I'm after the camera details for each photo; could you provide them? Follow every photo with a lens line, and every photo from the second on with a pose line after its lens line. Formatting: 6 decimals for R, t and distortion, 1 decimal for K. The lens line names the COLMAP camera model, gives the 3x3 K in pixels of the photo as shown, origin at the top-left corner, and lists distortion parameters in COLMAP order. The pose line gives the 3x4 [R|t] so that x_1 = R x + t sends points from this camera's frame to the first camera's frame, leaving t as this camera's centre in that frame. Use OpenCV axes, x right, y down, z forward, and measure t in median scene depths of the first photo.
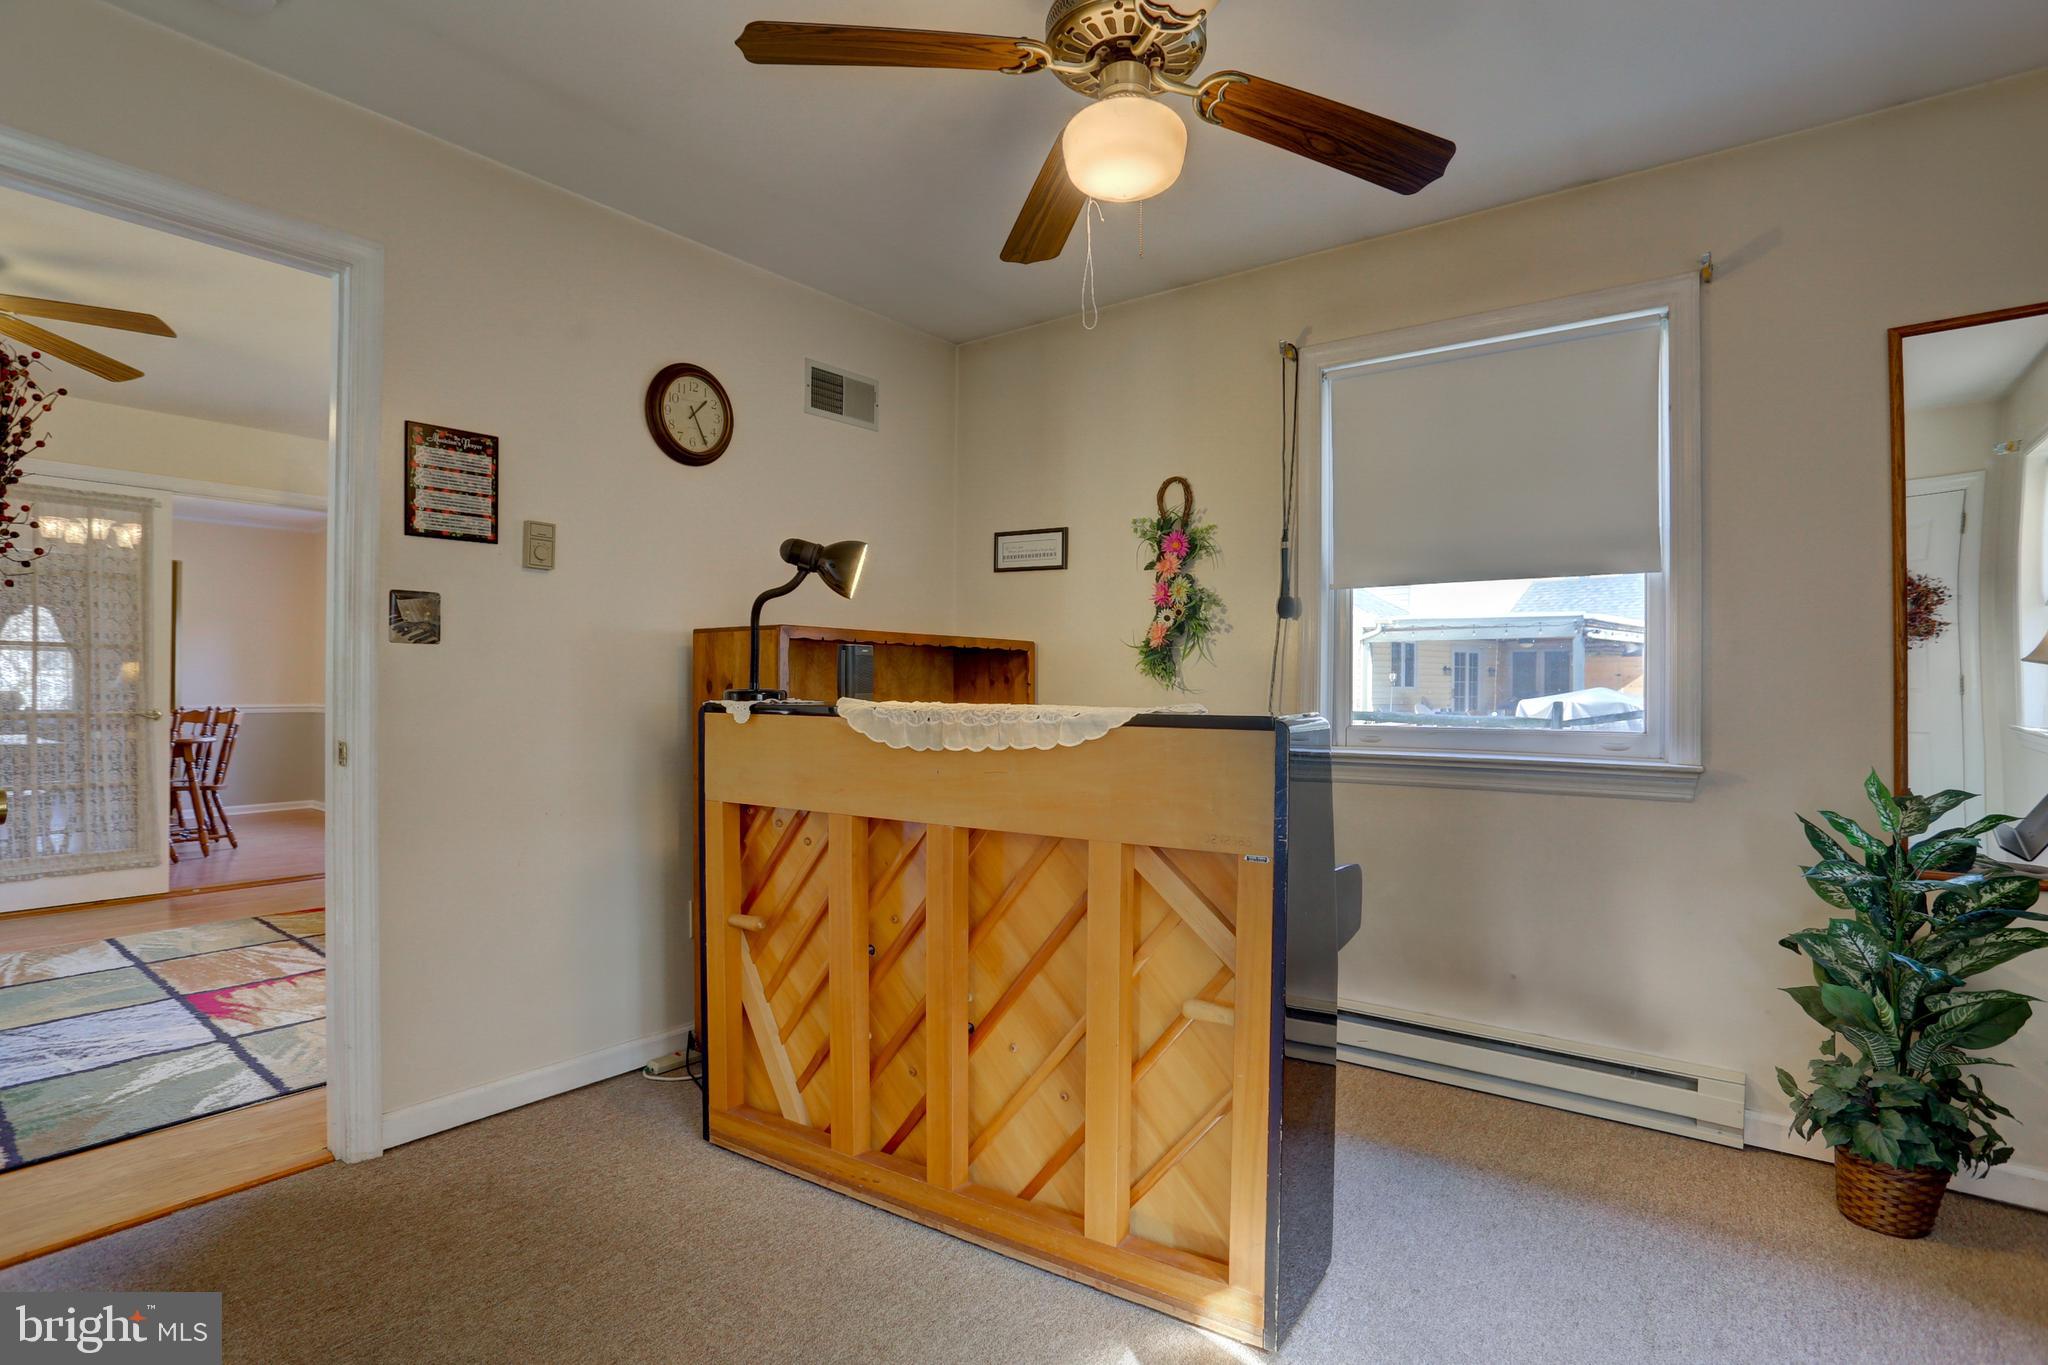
lens RADIAL K [[1022.9, 0, 1025.5], [0, 1022.9, 685.5], [0, 0, 1]] dist [-0.081145, 0.035140]
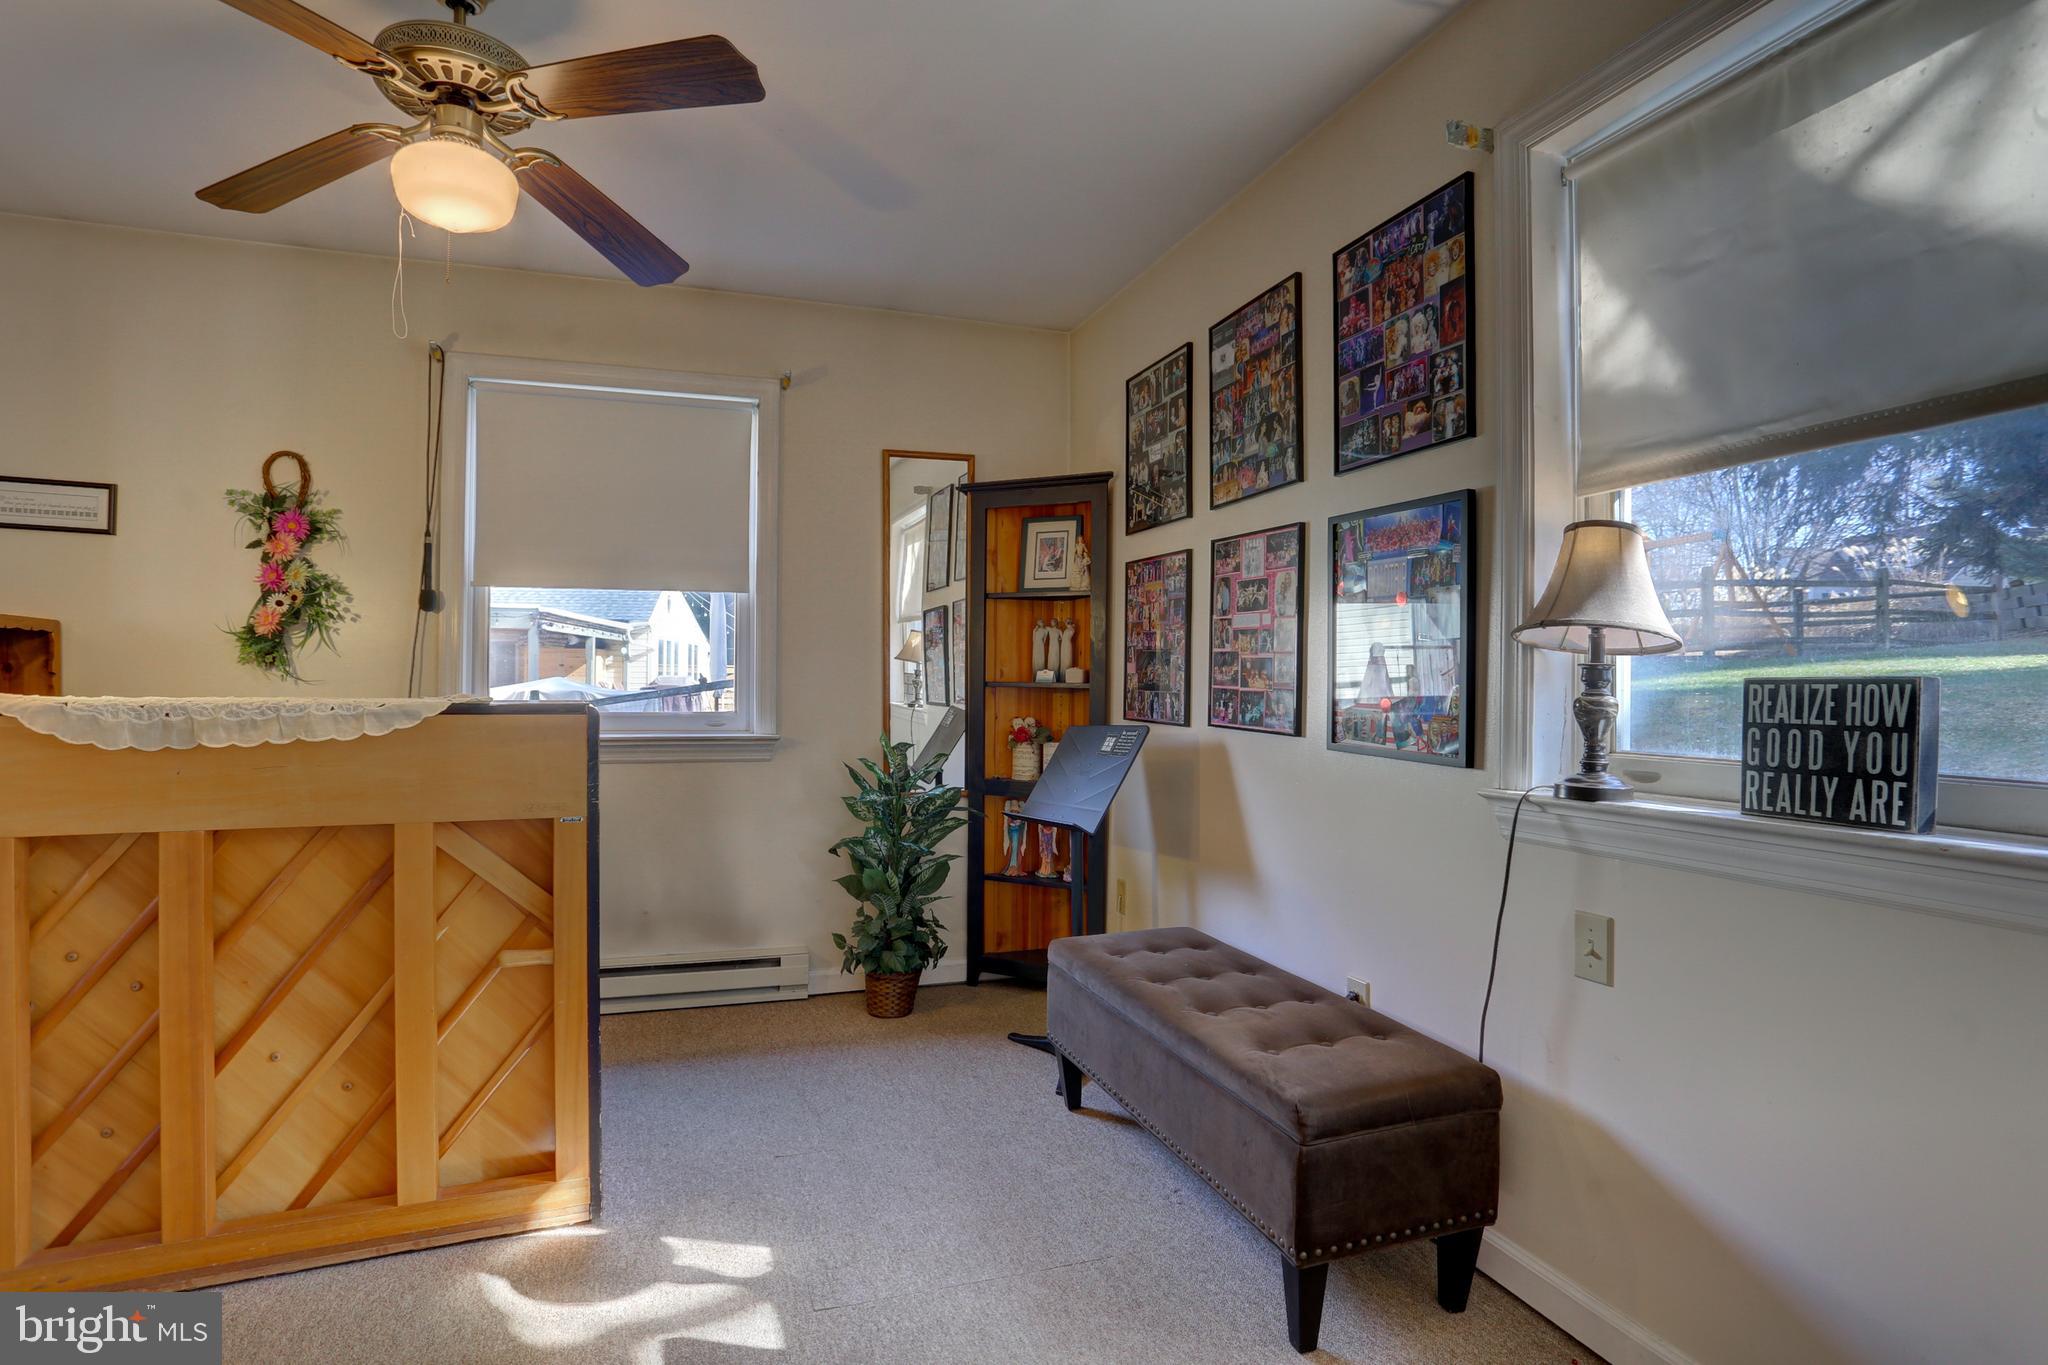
lens RADIAL K [[1003.6, 0, 1024.0], [0, 1003.6, 682.5], [0, 0, 1]] dist [-0.074976, 0.033826]
pose [[0.554991, -0.003782, 0.831848, -0.348216], [-0.002975, 0.999974, 0.006531, -0.002728], [-0.831851, -0.006099, 0.554965, -0.083070]]
